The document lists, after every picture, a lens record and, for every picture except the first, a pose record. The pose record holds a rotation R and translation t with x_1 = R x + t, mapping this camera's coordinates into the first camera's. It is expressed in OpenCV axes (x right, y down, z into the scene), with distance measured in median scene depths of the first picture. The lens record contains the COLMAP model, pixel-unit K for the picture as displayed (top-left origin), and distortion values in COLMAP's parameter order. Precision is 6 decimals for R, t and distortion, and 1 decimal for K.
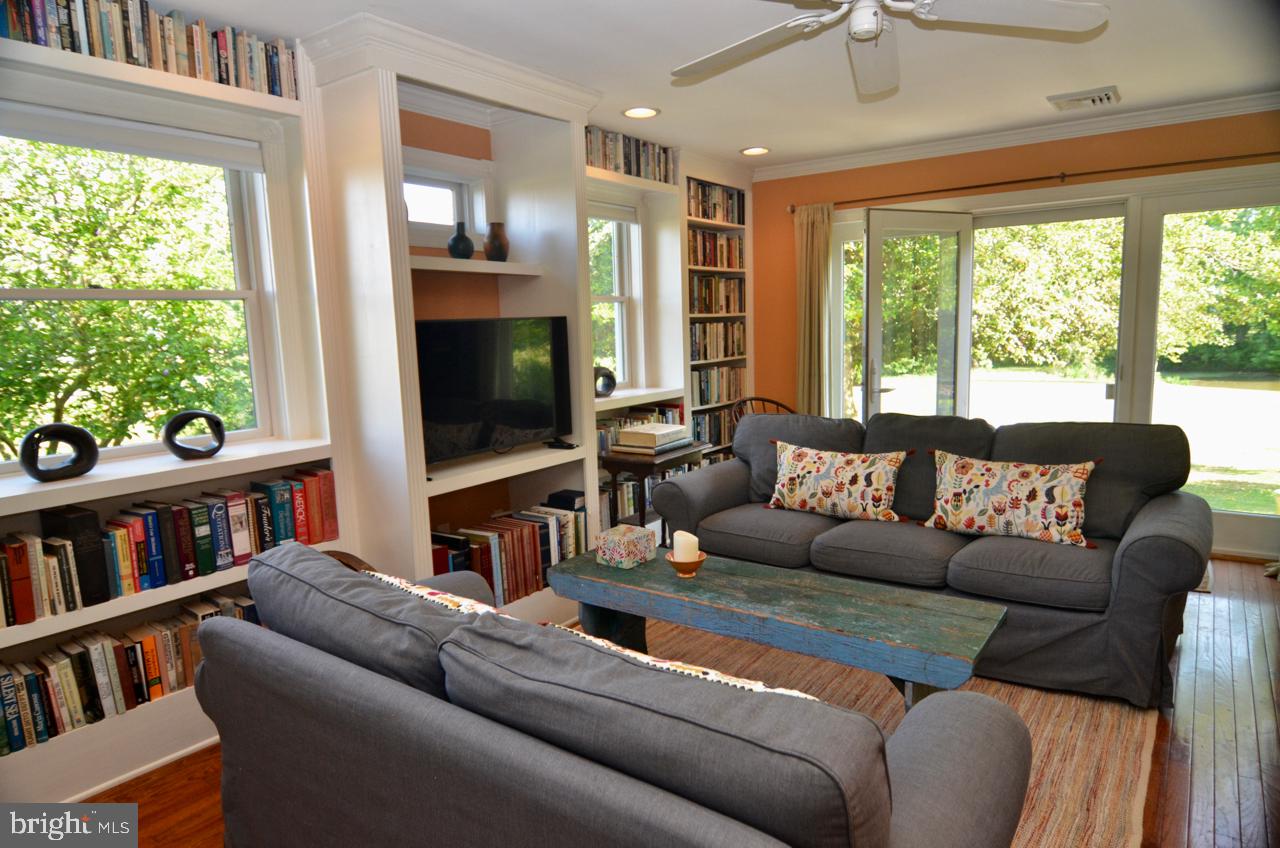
lens RADIAL K [[762.8, 0, 637.8], [0, 762.8, 427.2], [0, 0, 1]] dist [-0.009794, 0.000390]
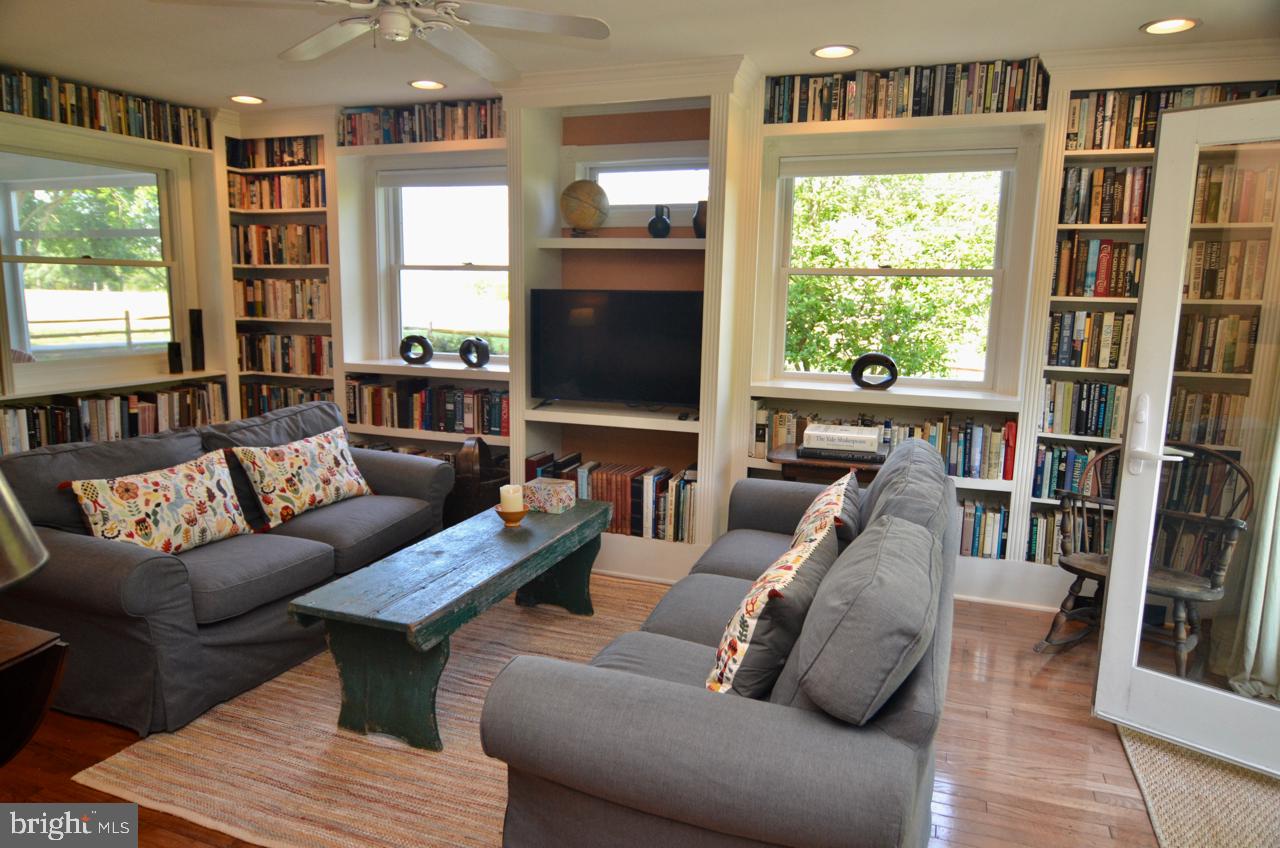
lens RADIAL K [[819.7, 0, 643.3], [0, 819.7, 425.3], [0, 0, 1]] dist [-0.002911, -0.011553]
pose [[0.281452, 0.184435, -0.941684, 0.985029], [-0.160131, 0.976621, 0.143417, -0.119581], [0.946120, 0.110428, 0.304405, 0.646946]]
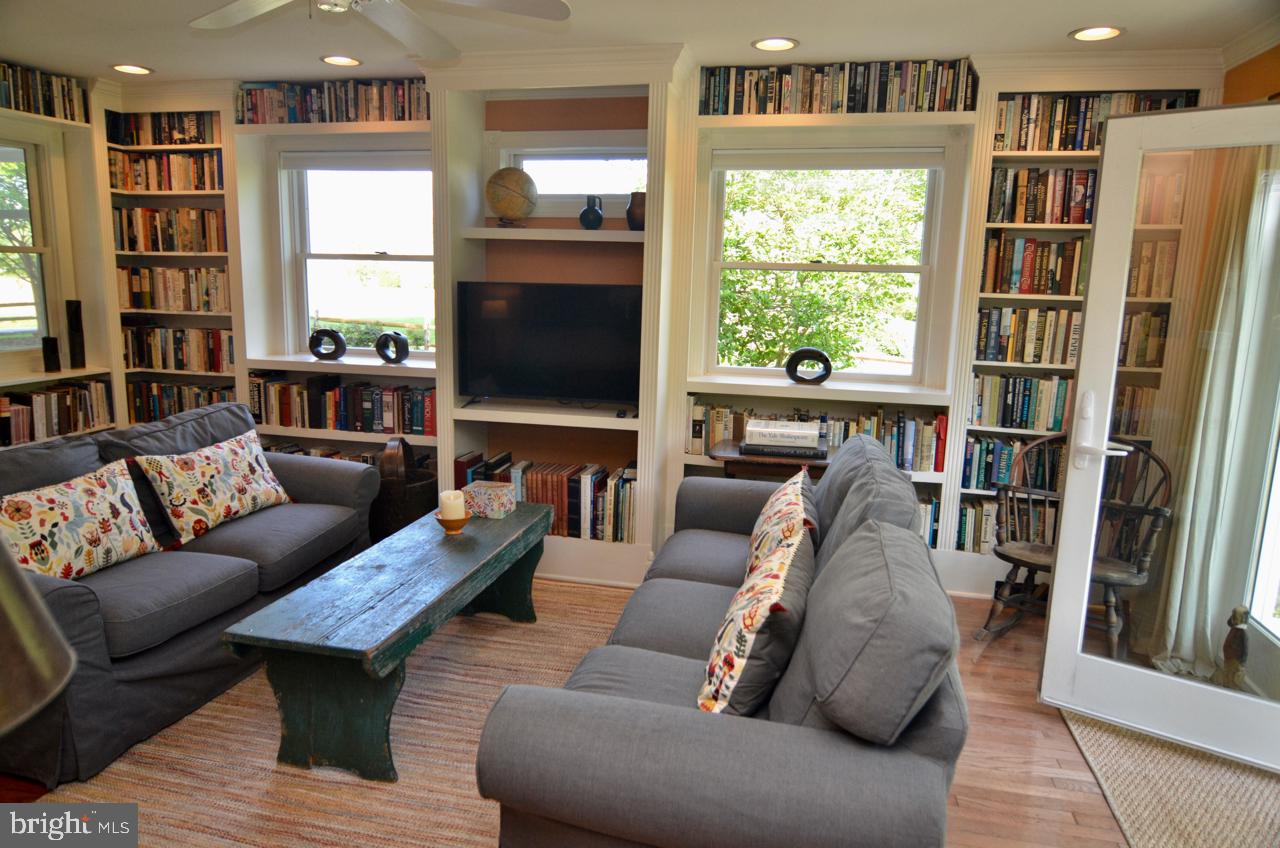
lens RADIAL K [[819.7, 0, 642.8], [0, 819.7, 426.4], [0, 0, 1]] dist [-0.002911, -0.011553]
pose [[0.402375, 0.193724, -0.894743, 0.934449], [-0.164368, 0.976760, 0.137563, -0.118031], [0.900598, 0.091715, 0.424866, 0.599232]]
